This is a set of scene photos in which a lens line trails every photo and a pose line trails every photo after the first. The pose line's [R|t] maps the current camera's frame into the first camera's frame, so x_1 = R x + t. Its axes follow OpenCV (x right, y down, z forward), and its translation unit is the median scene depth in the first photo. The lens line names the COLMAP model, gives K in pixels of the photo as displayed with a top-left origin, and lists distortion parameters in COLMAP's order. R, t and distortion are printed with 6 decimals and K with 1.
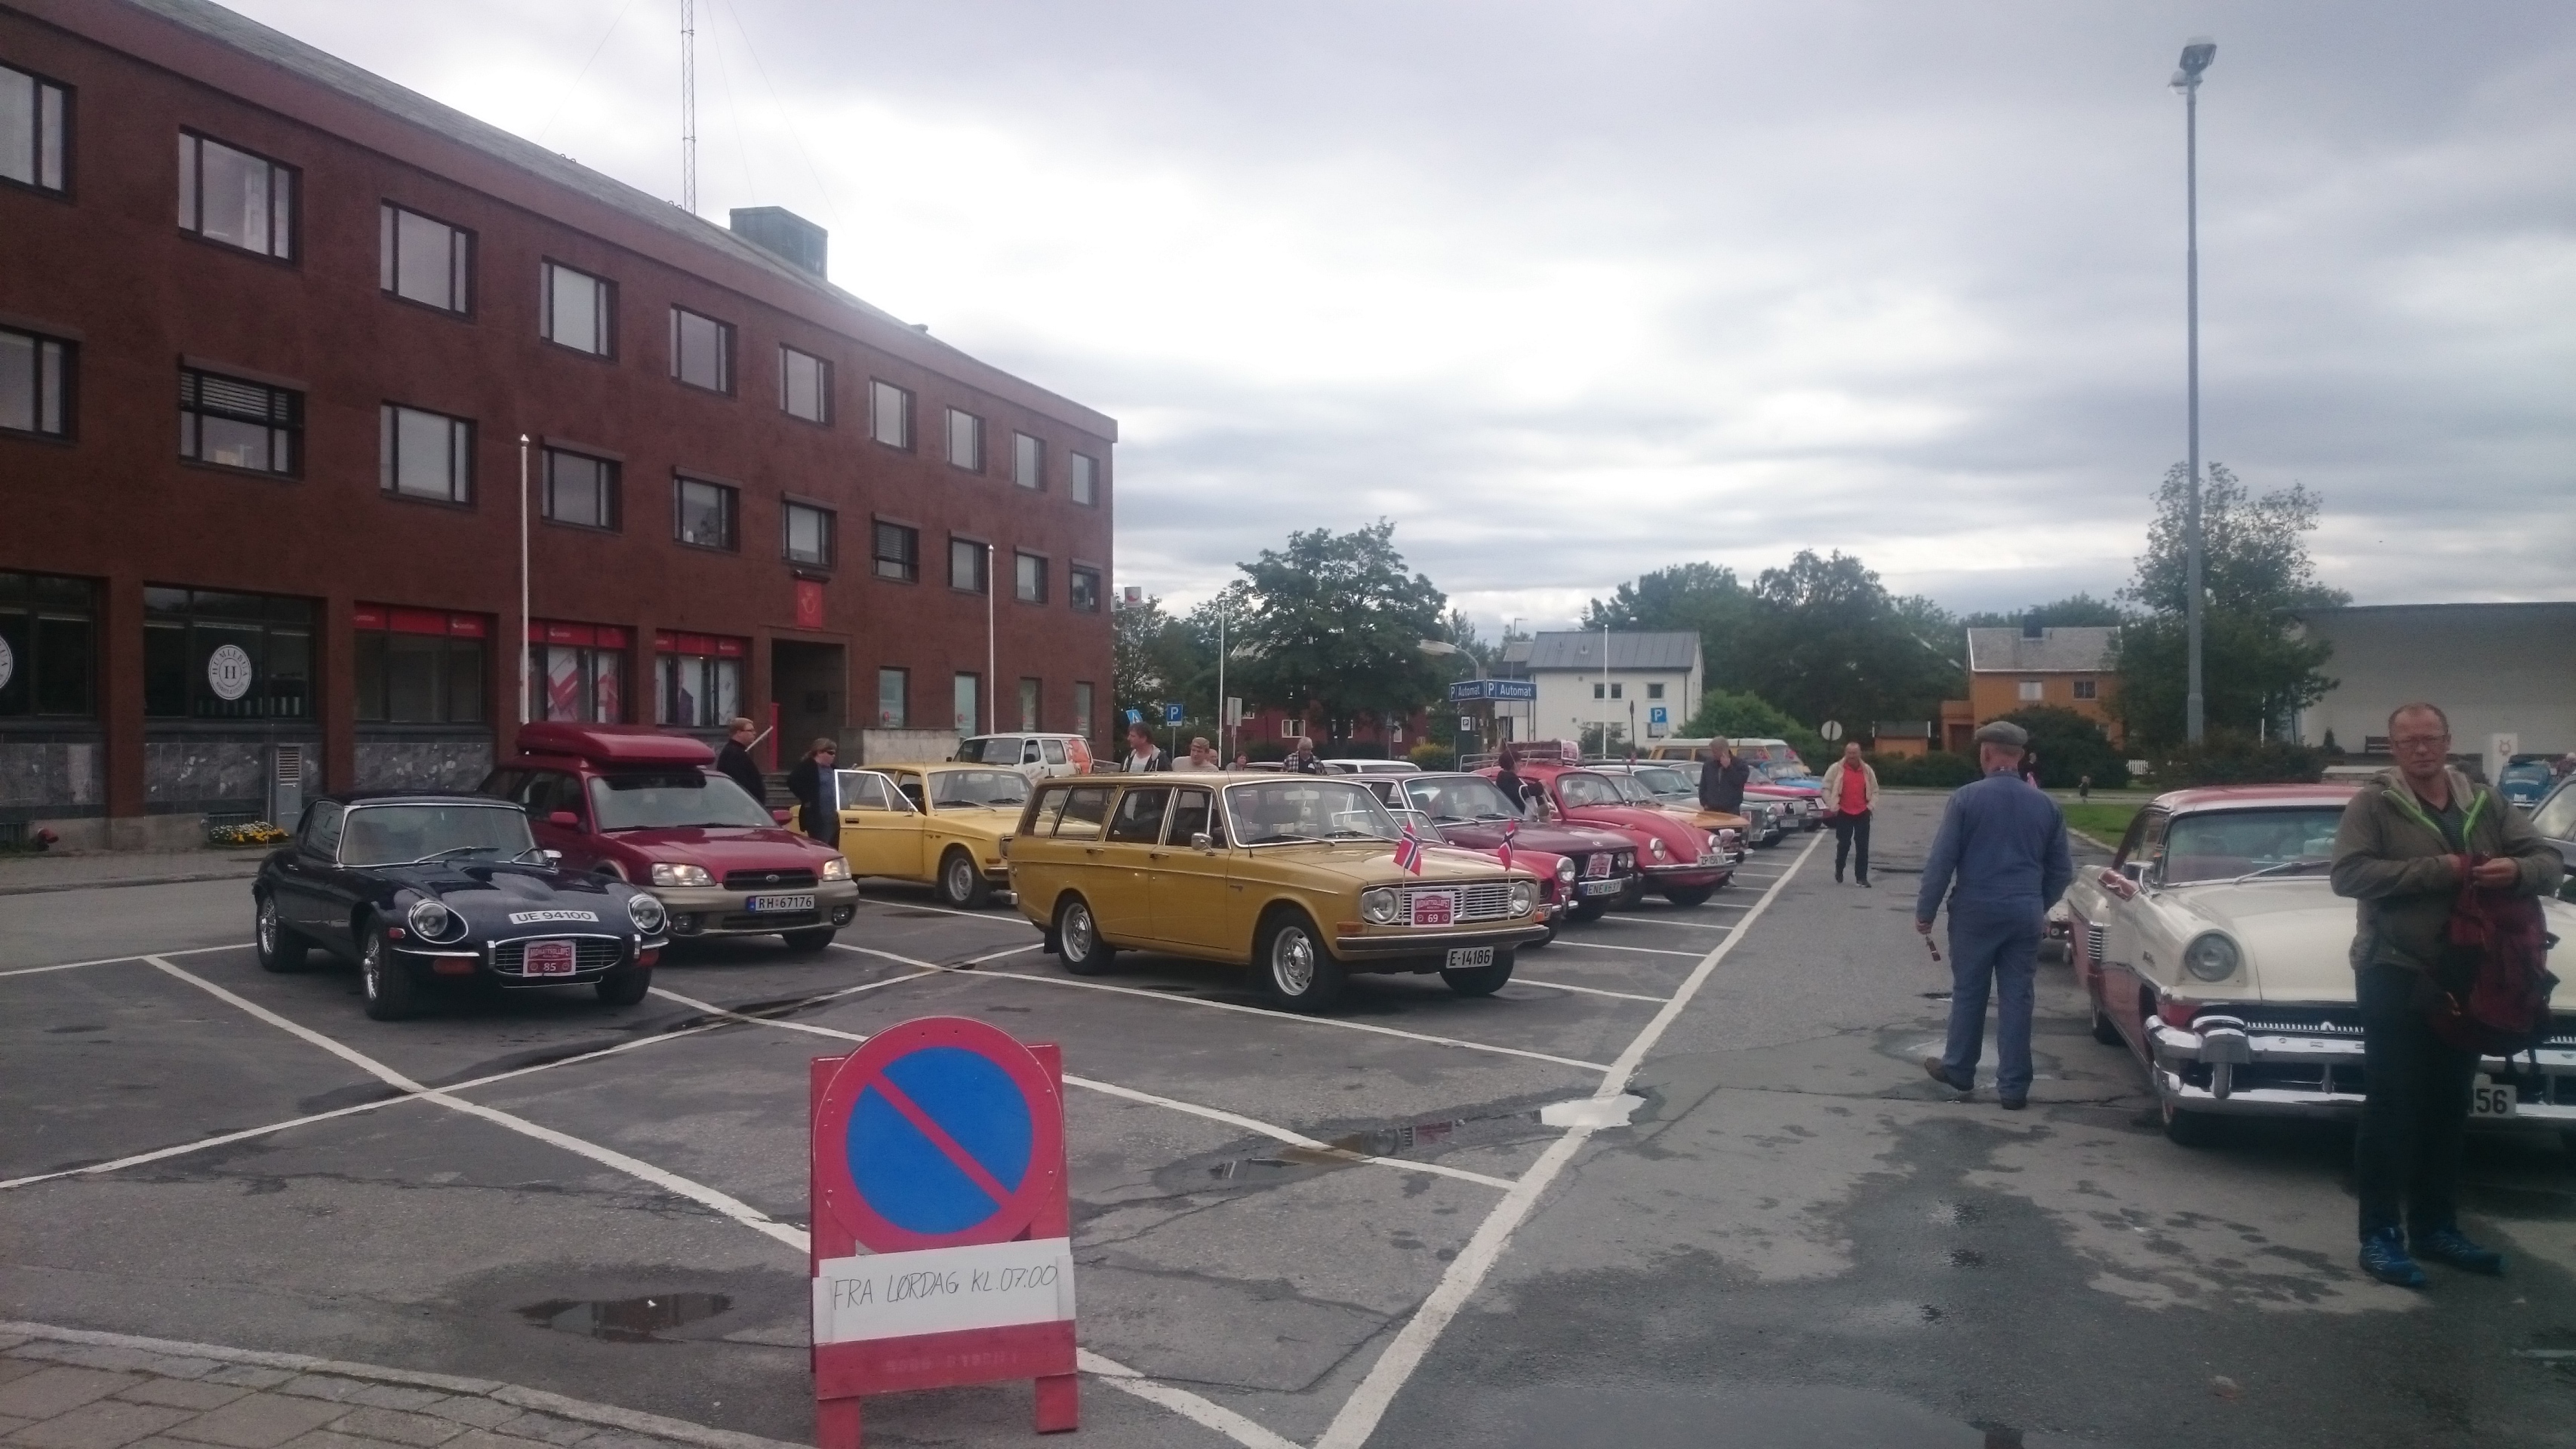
lens RADIAL K [[1993.9, 0, 1291.0], [0, 1993.9, 731.2], [0, 0, 1]] dist [0.178730, -0.324158]
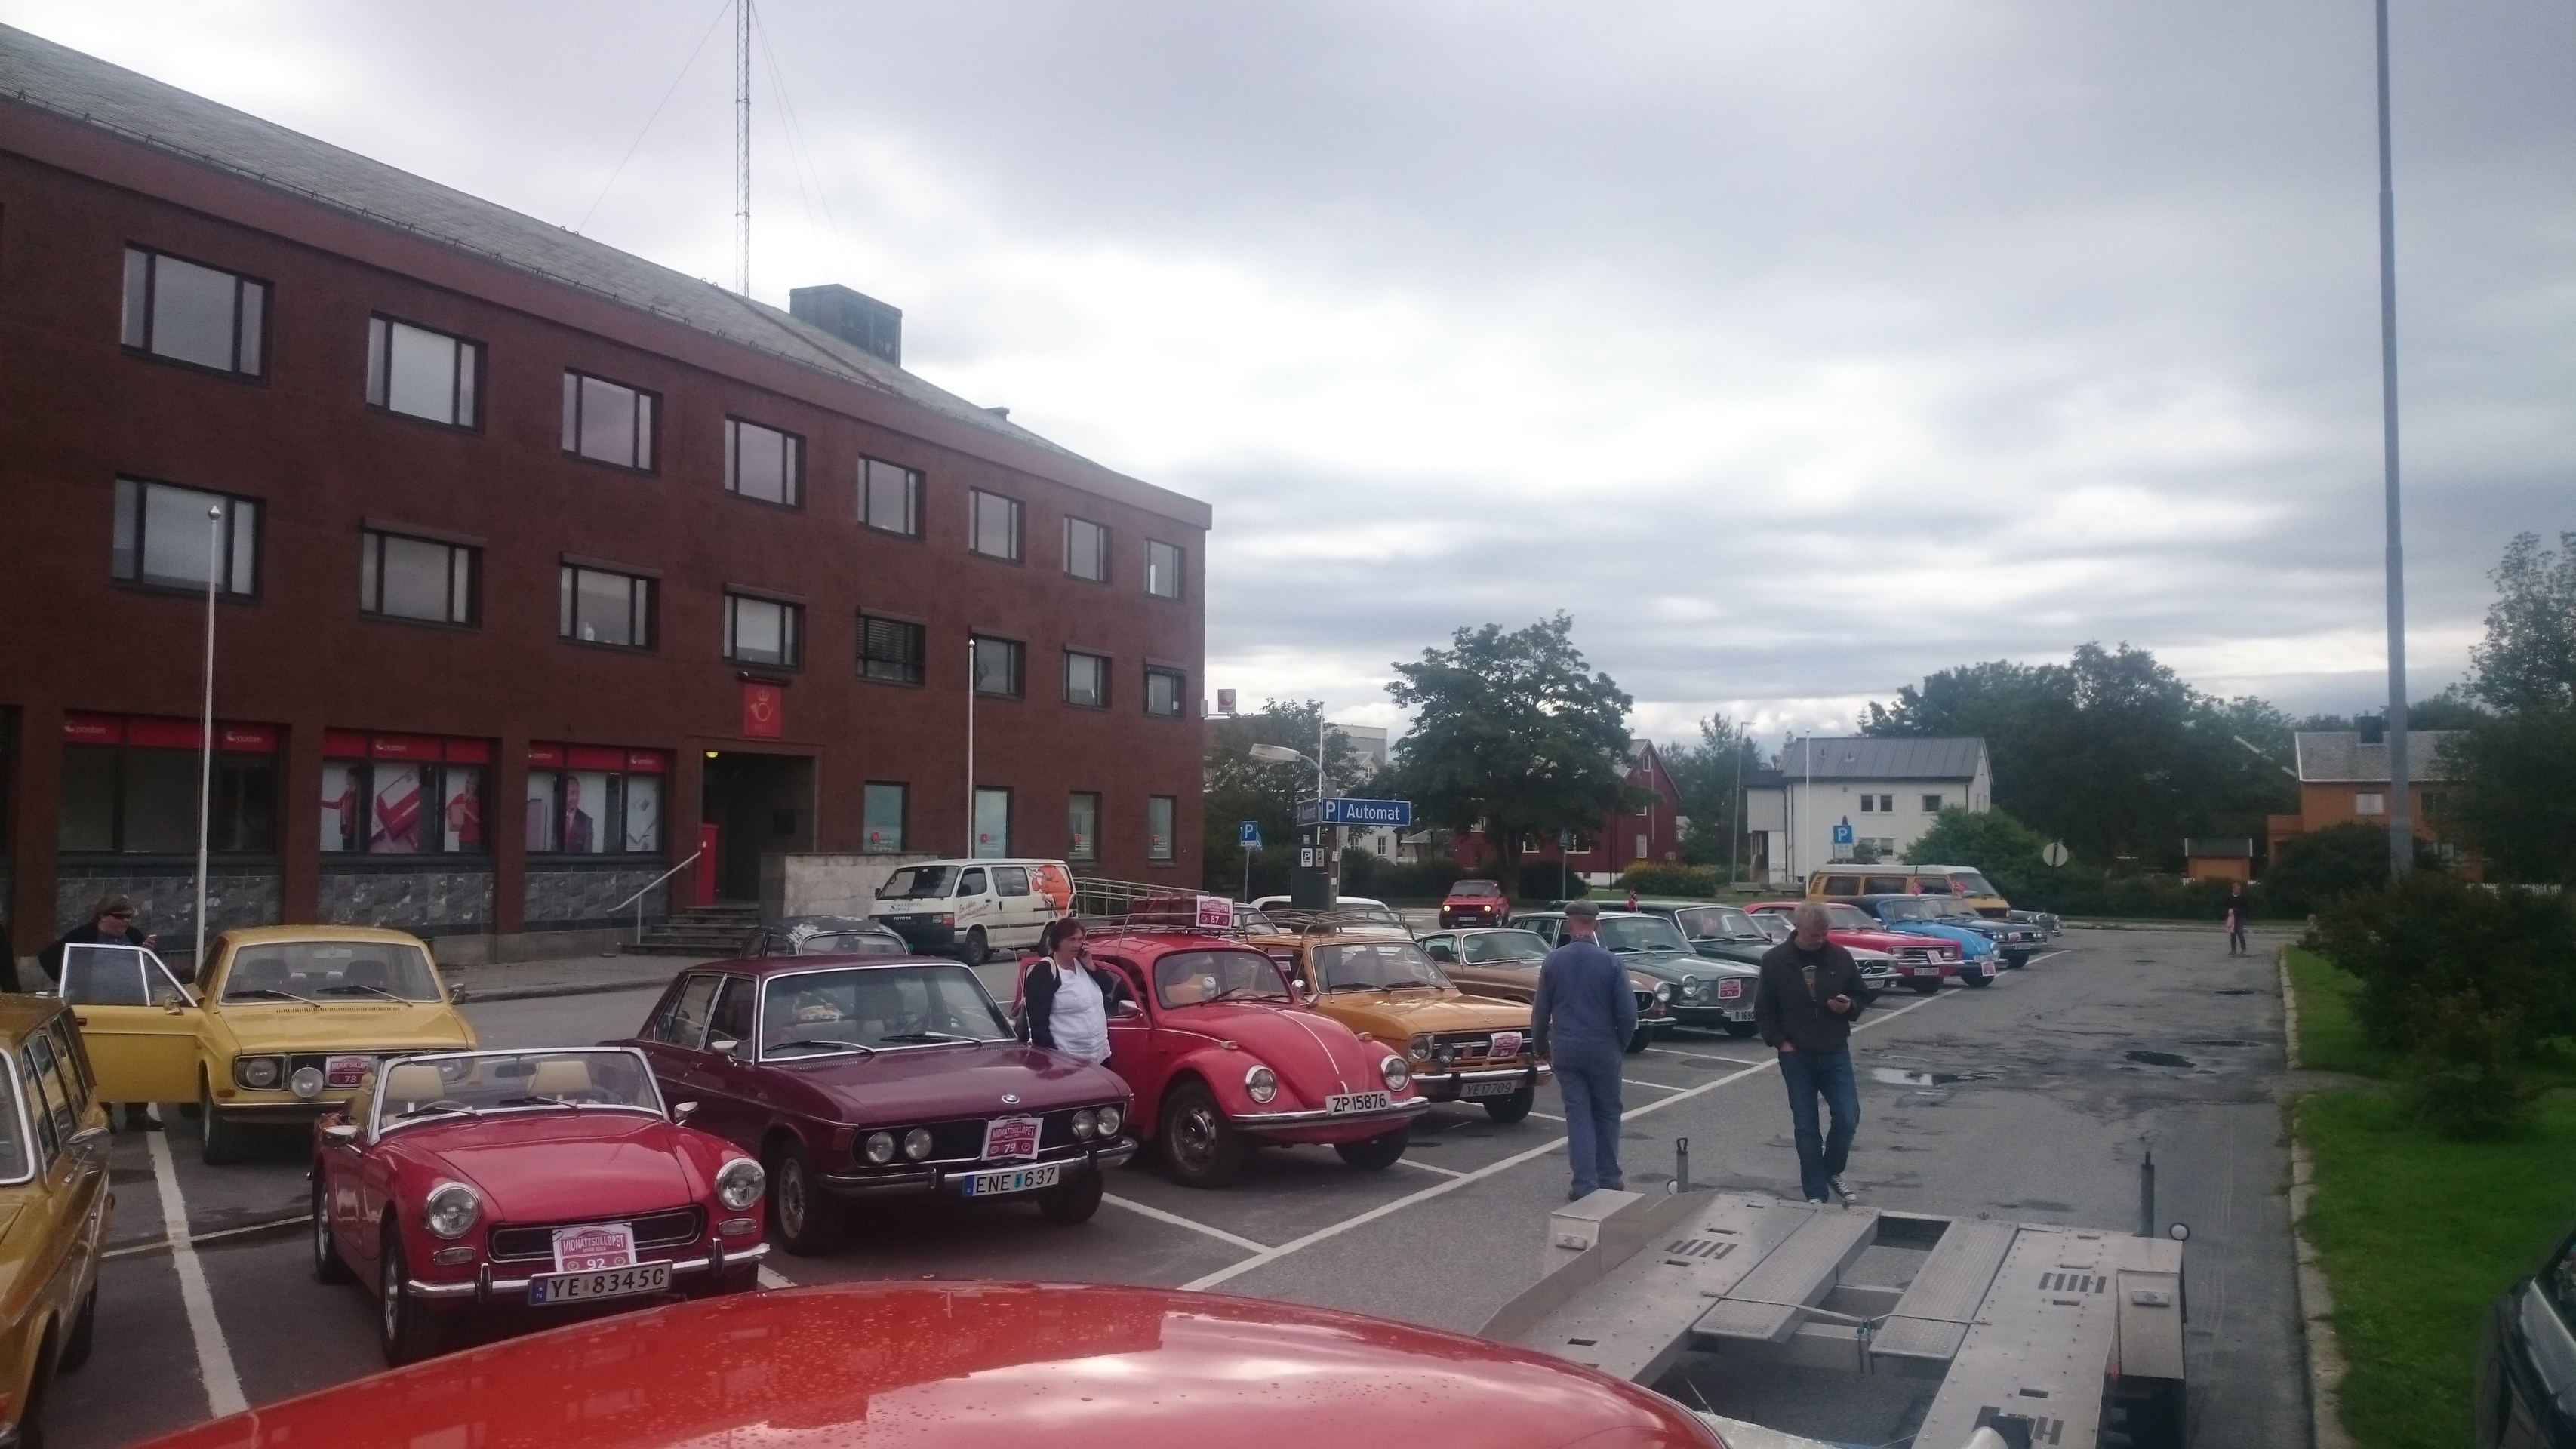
lens RADIAL K [[1993.9, 0, 1291.0], [0, 1993.9, 731.2], [0, 0, 1]] dist [0.178730, -0.324158]
pose [[0.987475, -0.007487, -0.157599, 0.090935], [-0.001178, 0.998496, -0.054814, -0.004890], [0.157772, 0.054313, 0.985981, 0.130519]]
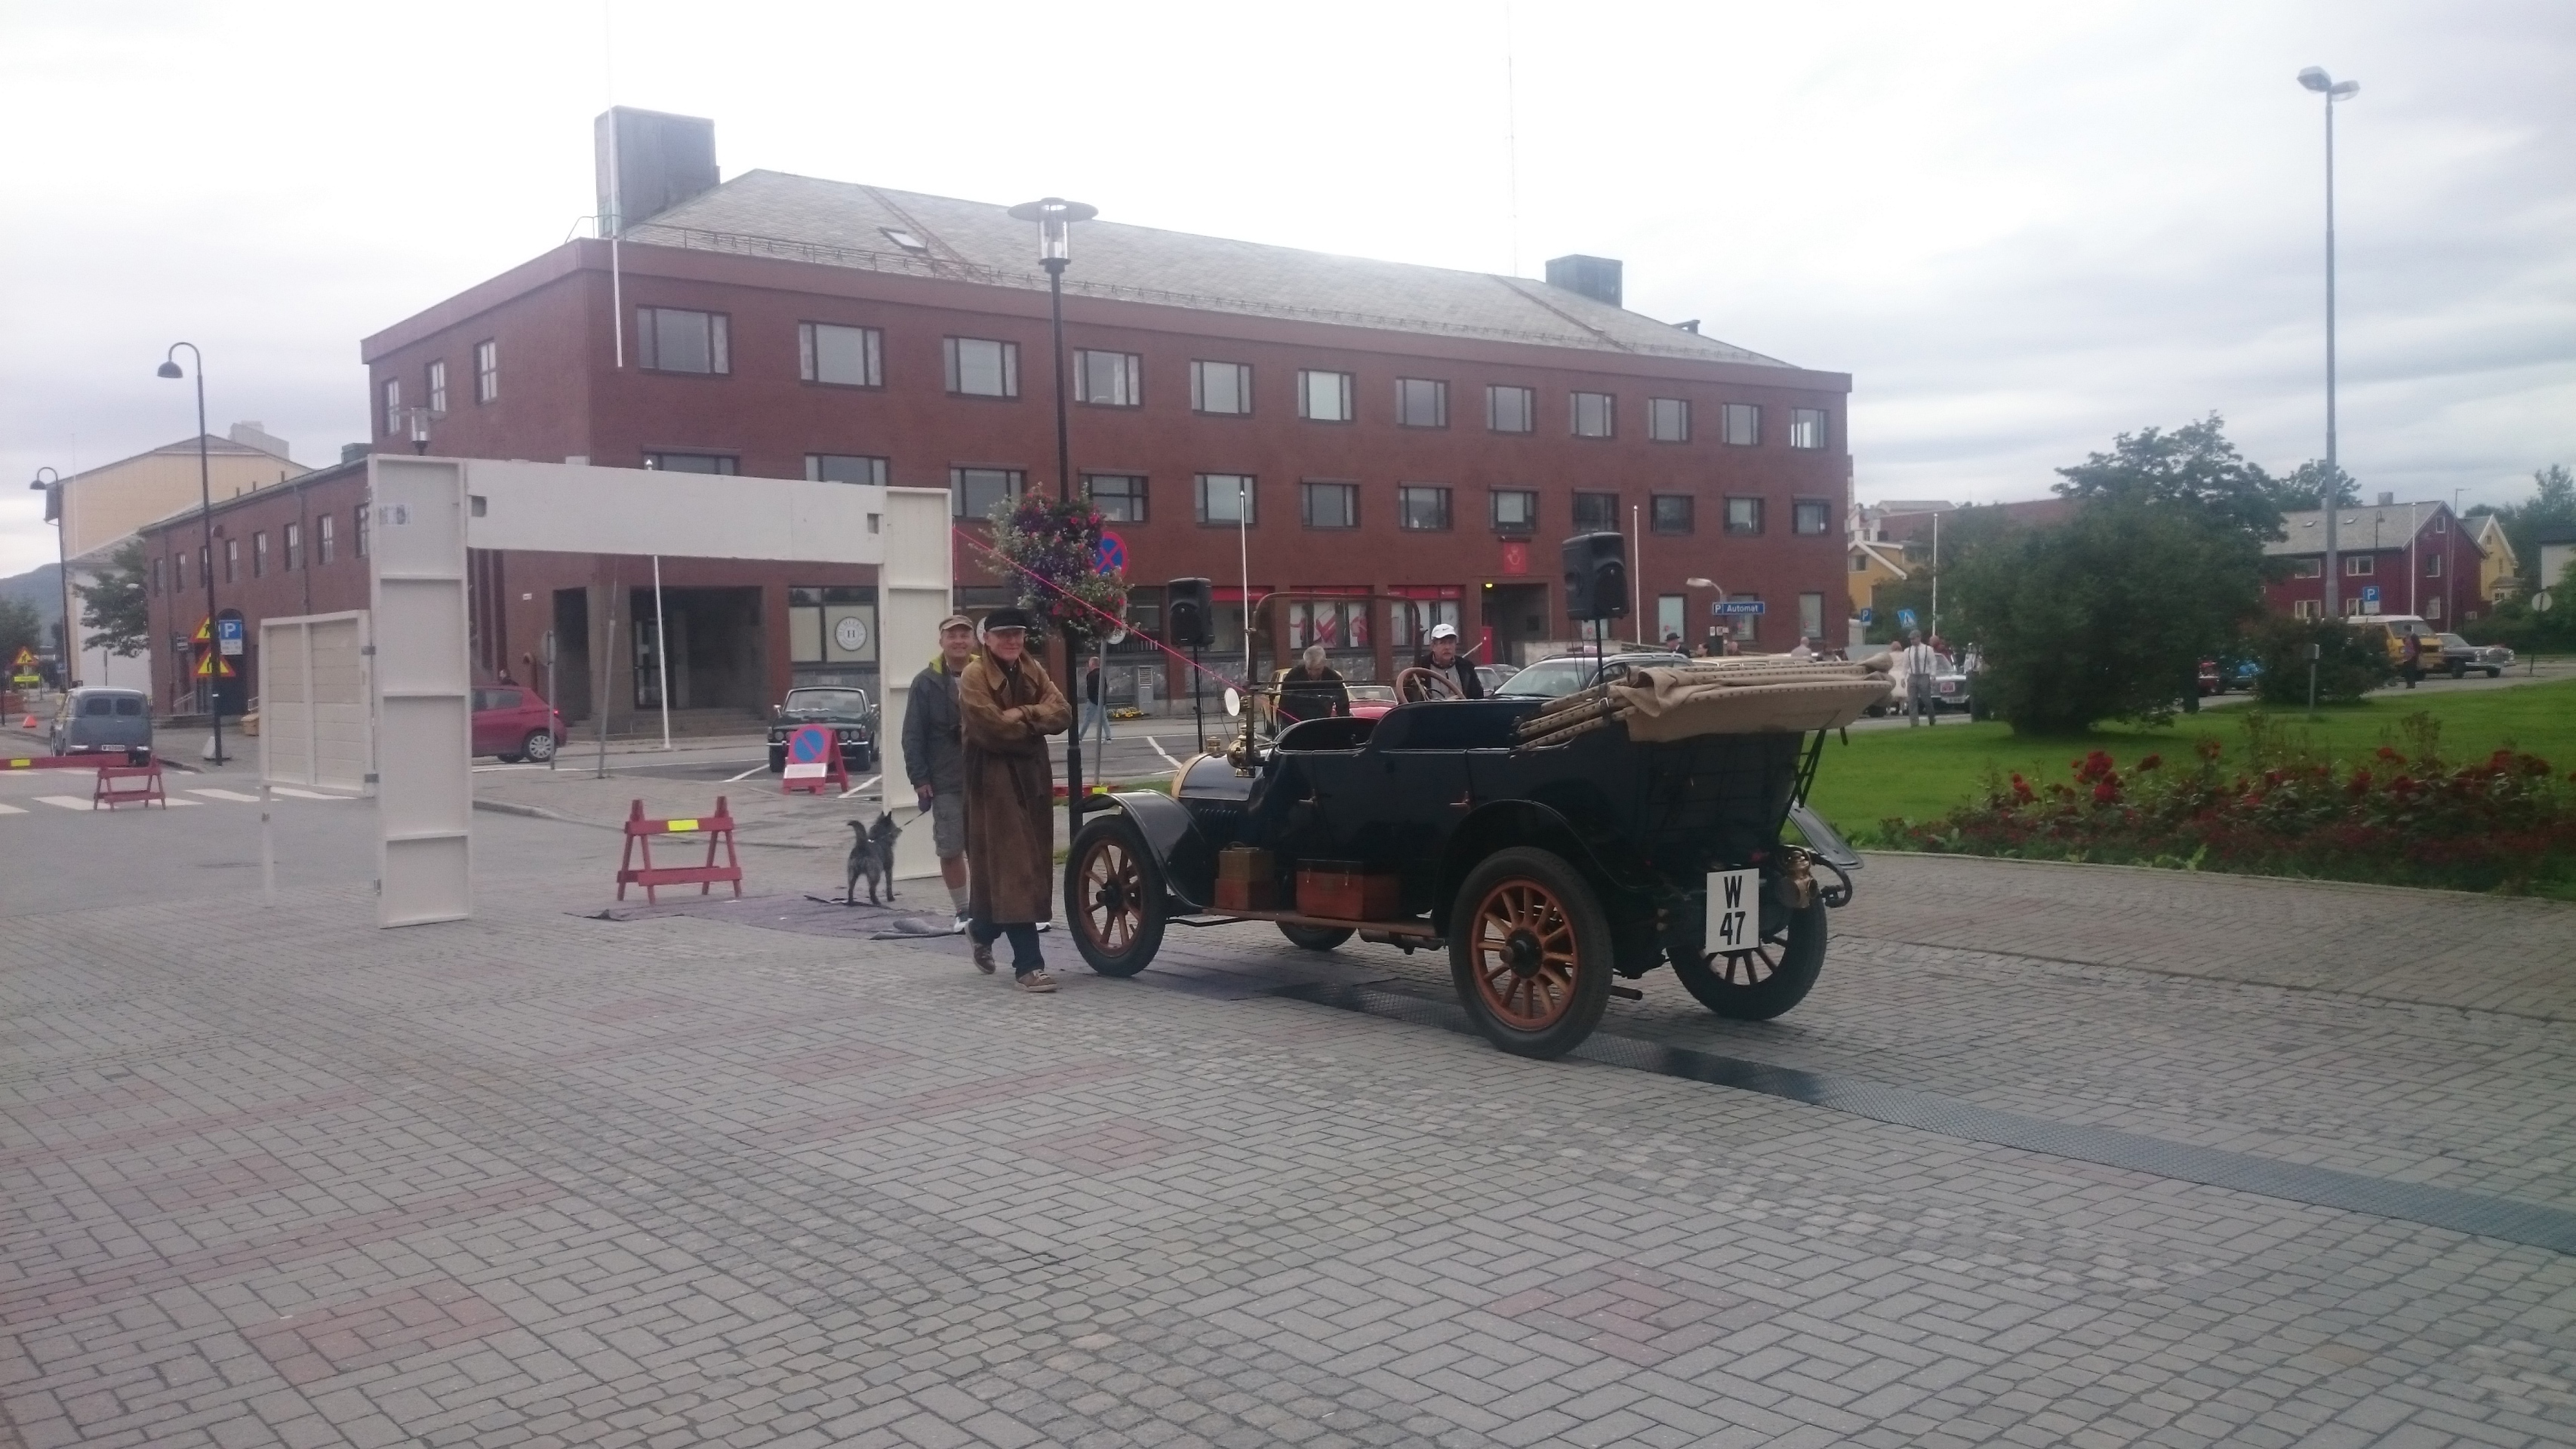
lens RADIAL K [[1993.9, 0, 1291.0], [0, 1993.9, 731.2], [0, 0, 1]] dist [0.178730, -0.324158]
pose [[0.829469, -0.010996, -0.558445, 0.323347], [0.039658, 0.998442, 0.039245, -0.000359], [0.557143, -0.054699, 0.828613, -0.227439]]
